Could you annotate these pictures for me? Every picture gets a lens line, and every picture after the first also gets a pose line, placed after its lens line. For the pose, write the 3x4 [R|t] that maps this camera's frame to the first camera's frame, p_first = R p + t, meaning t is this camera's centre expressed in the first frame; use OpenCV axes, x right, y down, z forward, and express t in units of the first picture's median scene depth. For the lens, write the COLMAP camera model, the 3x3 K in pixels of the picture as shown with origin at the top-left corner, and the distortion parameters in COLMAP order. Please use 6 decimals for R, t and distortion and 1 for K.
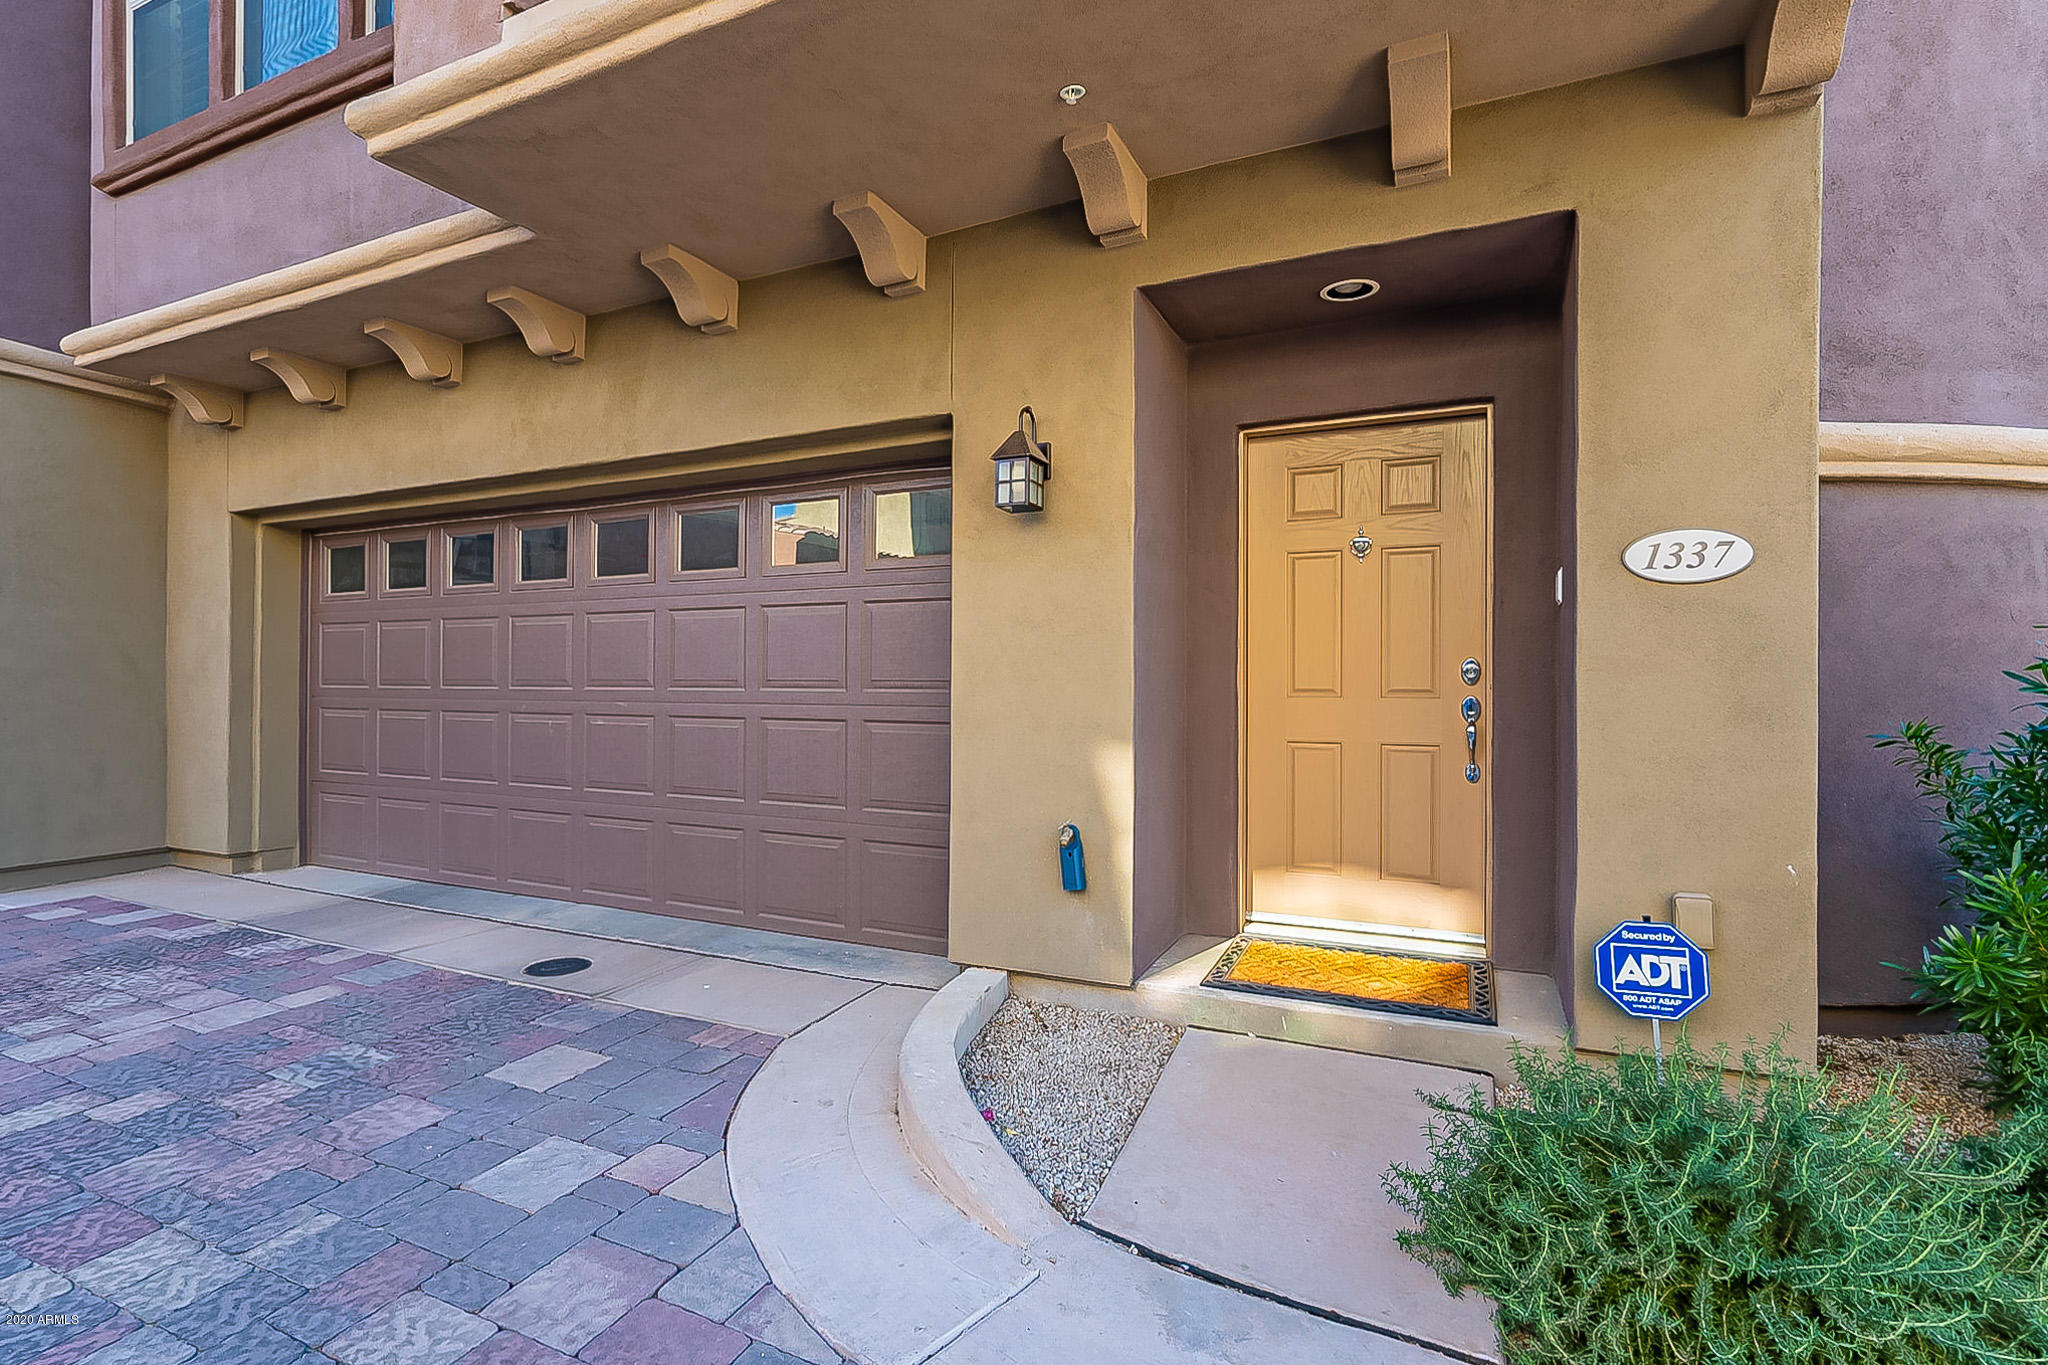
lens RADIAL K [[936.0, 0, 1022.0], [0, 936.0, 687.4], [0, 0, 1]] dist [-0.002686, -0.000450]
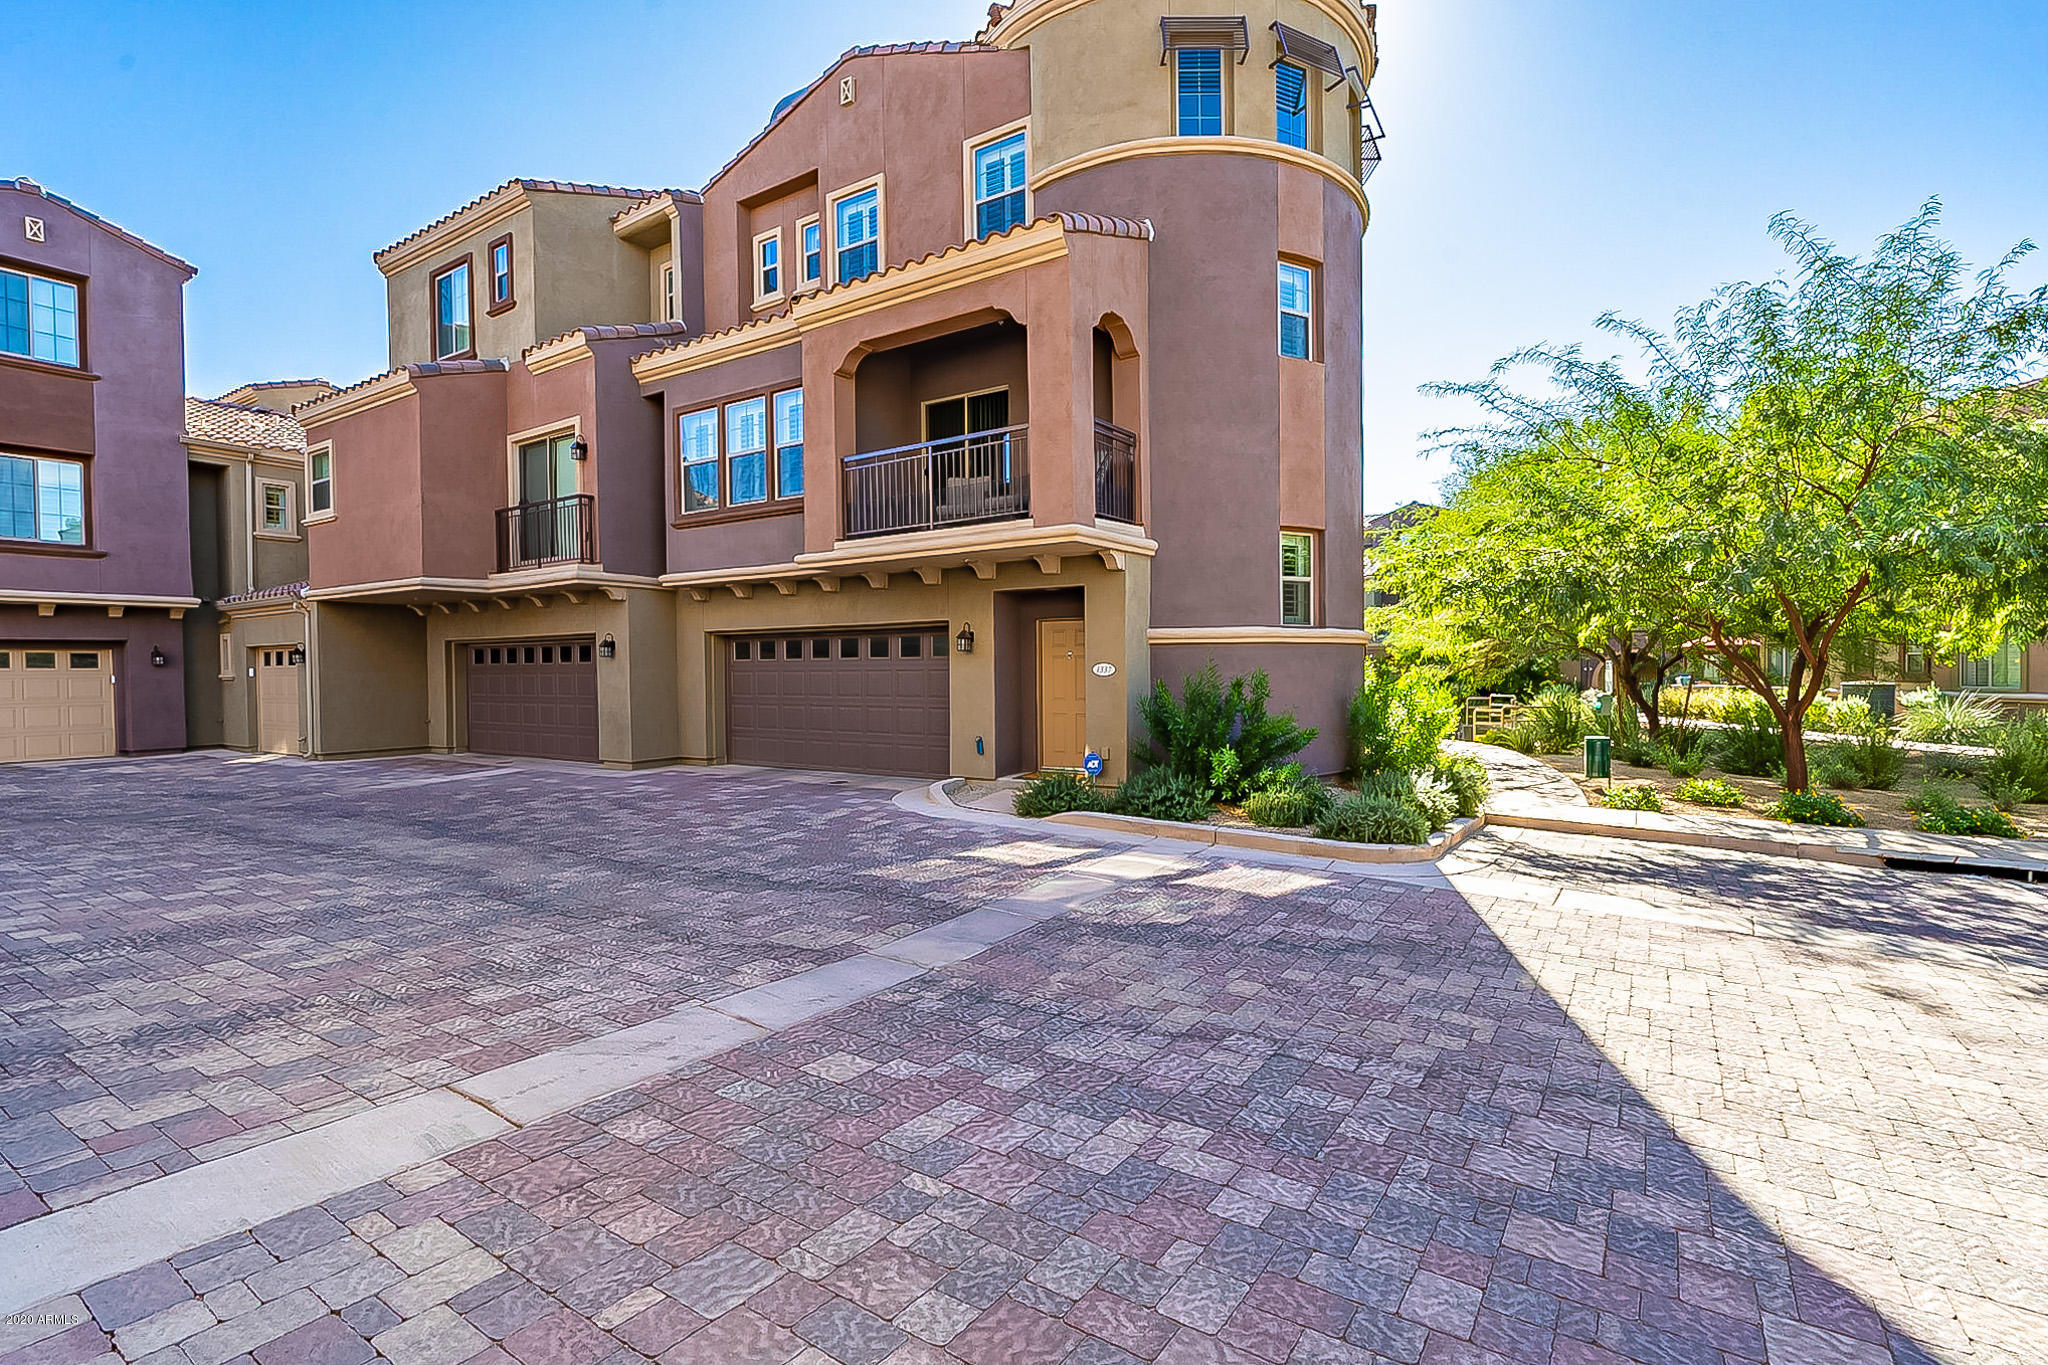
lens RADIAL K [[936.0, 0, 1020.0], [0, 936.0, 684.1], [0, 0, 1]] dist [-0.002686, -0.000450]
pose [[0.990601, -0.010692, -0.136367, 0.602619], [0.012876, 0.999802, 0.015140, -0.094677], [0.136178, -0.016754, 0.990543, -2.213040]]
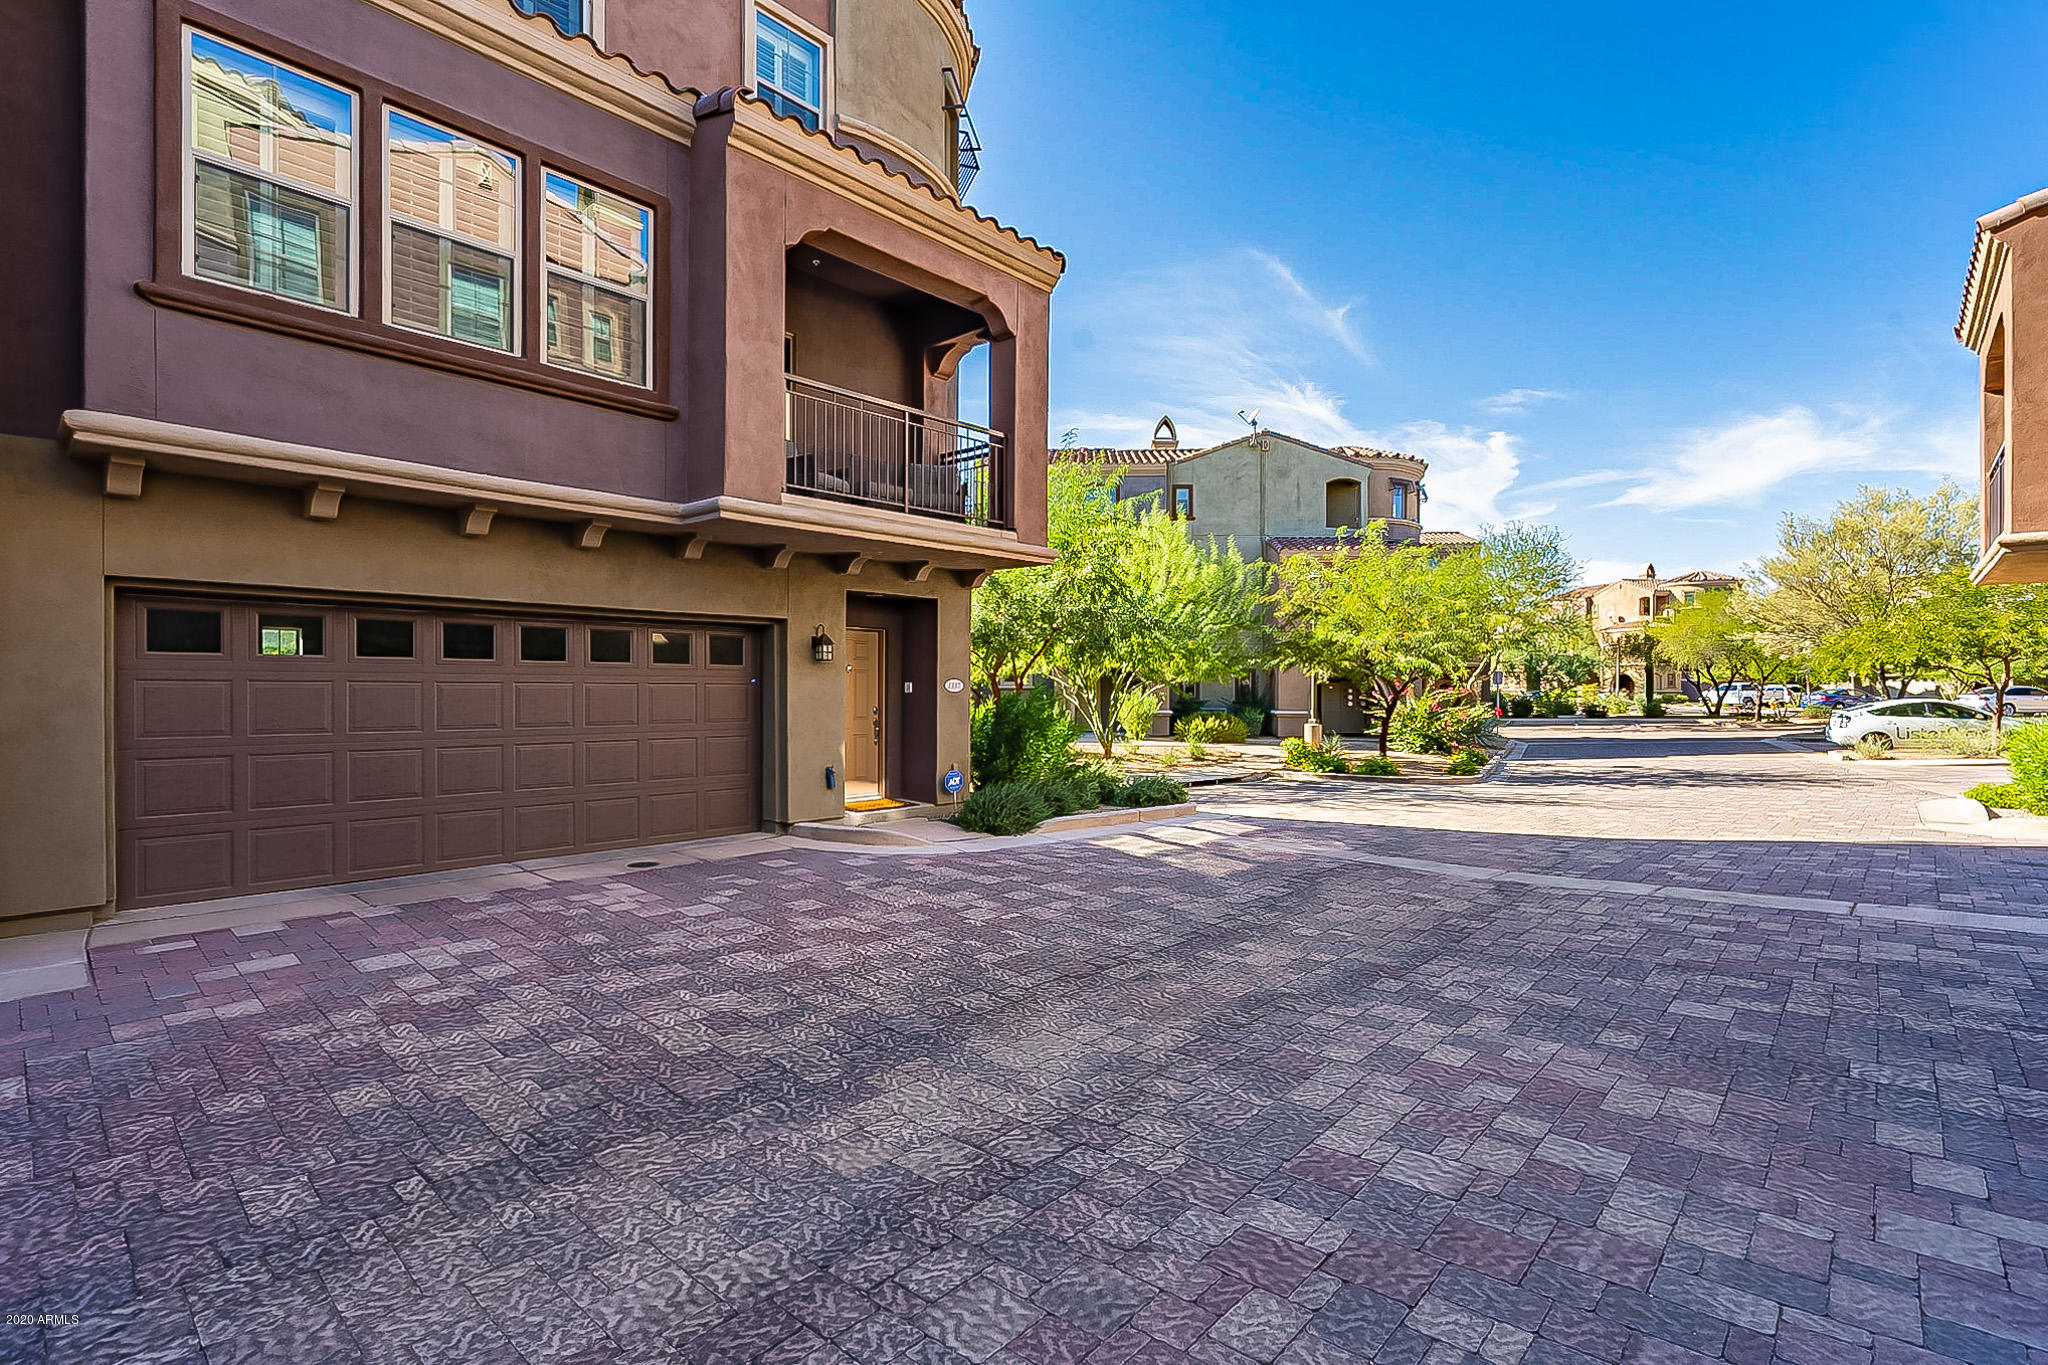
lens RADIAL K [[936.0, 0, 1018.5], [0, 936.0, 687.3], [0, 0, 1]] dist [-0.002686, -0.000450]
pose [[0.308090, -0.003299, 0.951352, -2.166943], [-0.000173, 0.999994, 0.003523, -0.097188], [-0.951357, -0.001250, 0.308087, -0.404985]]
